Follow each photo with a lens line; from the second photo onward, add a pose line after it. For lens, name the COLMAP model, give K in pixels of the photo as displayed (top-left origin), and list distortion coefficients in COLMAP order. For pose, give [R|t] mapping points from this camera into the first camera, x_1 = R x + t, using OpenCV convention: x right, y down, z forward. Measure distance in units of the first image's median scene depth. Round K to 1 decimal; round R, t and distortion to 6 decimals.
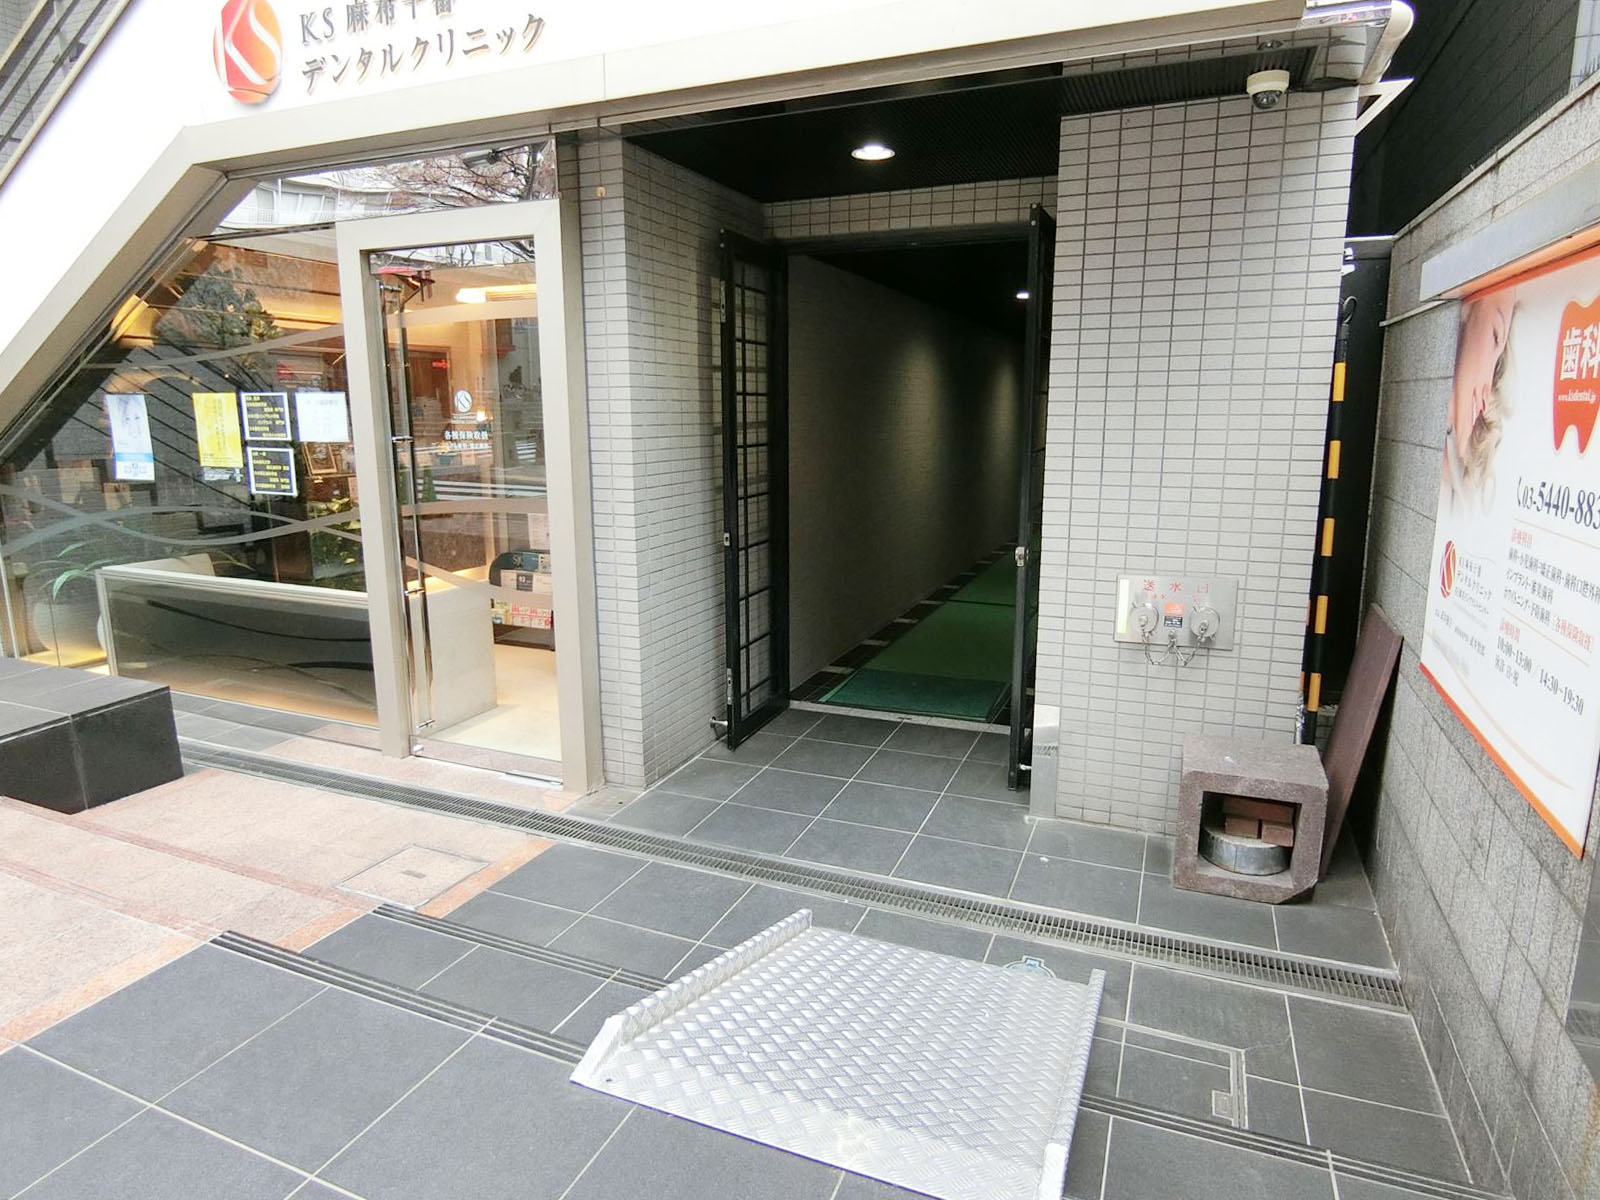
lens RADIAL K [[905.6, 0, 806.7], [0, 905.6, 593.7], [0, 0, 1]] dist [-0.013221, -0.002228]
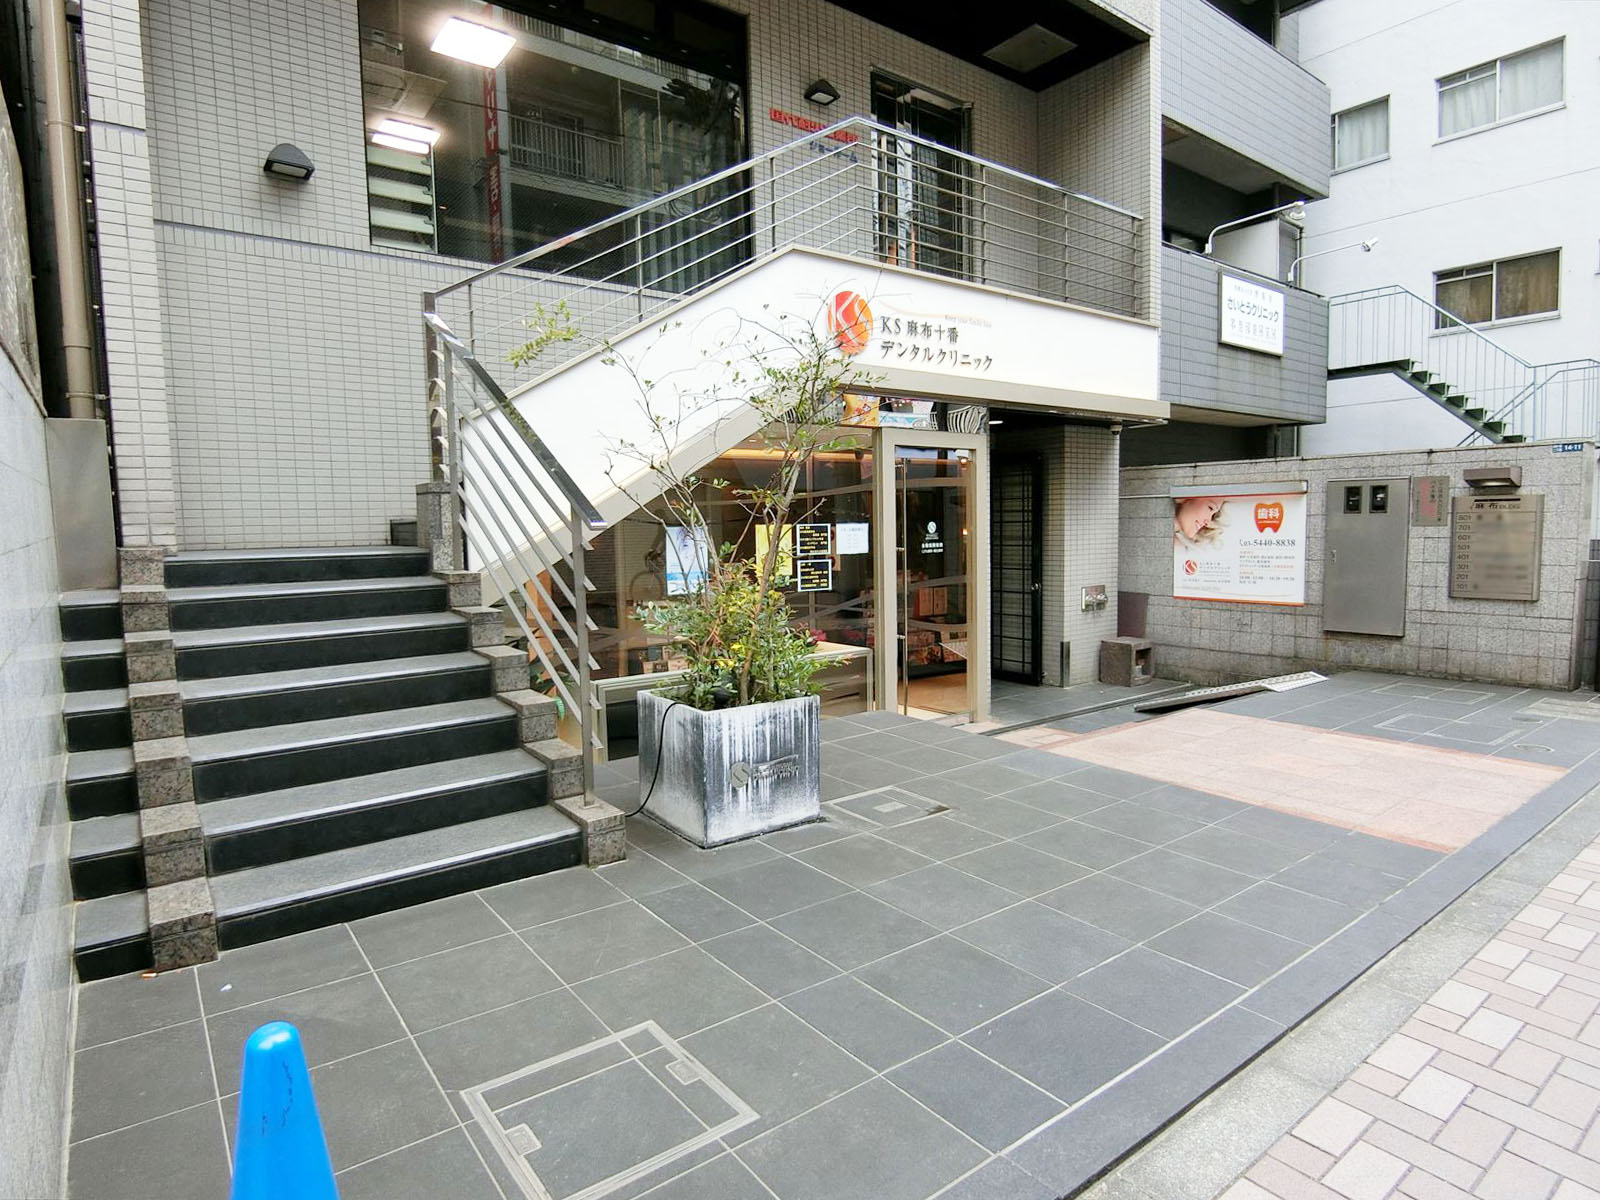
lens RADIAL K [[905.6, 0, 806.7], [0, 905.6, 593.7], [0, 0, 1]] dist [-0.013221, -0.002228]
pose [[0.499383, -0.076342, 0.863011, -1.984080], [0.186673, 0.982195, -0.021133, -0.081388], [-0.846032, 0.171654, 0.504743, 0.276227]]
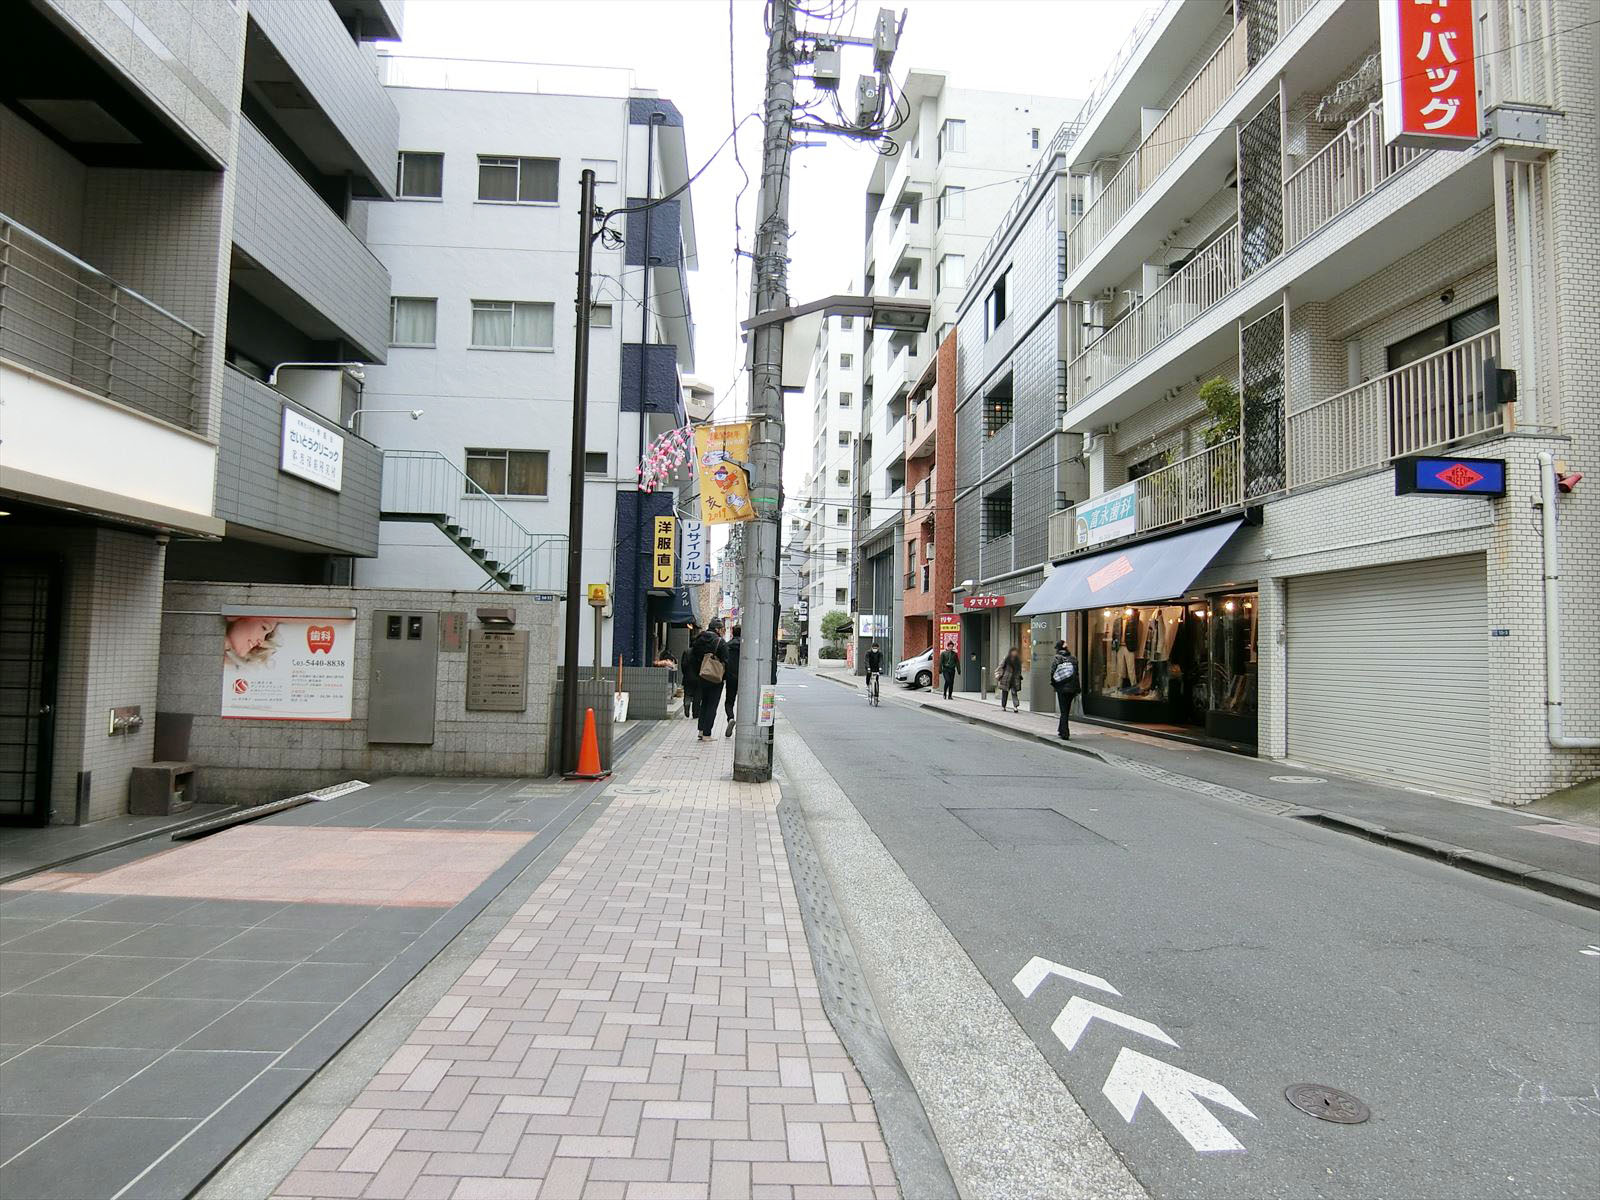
lens RADIAL K [[863.8, 0, 798.7], [0, 863.8, 611.6], [0, 0, 1]] dist [-0.025219, -0.001527]
pose [[-0.437440, 0.029436, 0.898766, -2.088313], [0.150729, 0.987724, 0.041011, -0.075887], [-0.886525, 0.153410, -0.436507, 0.259341]]
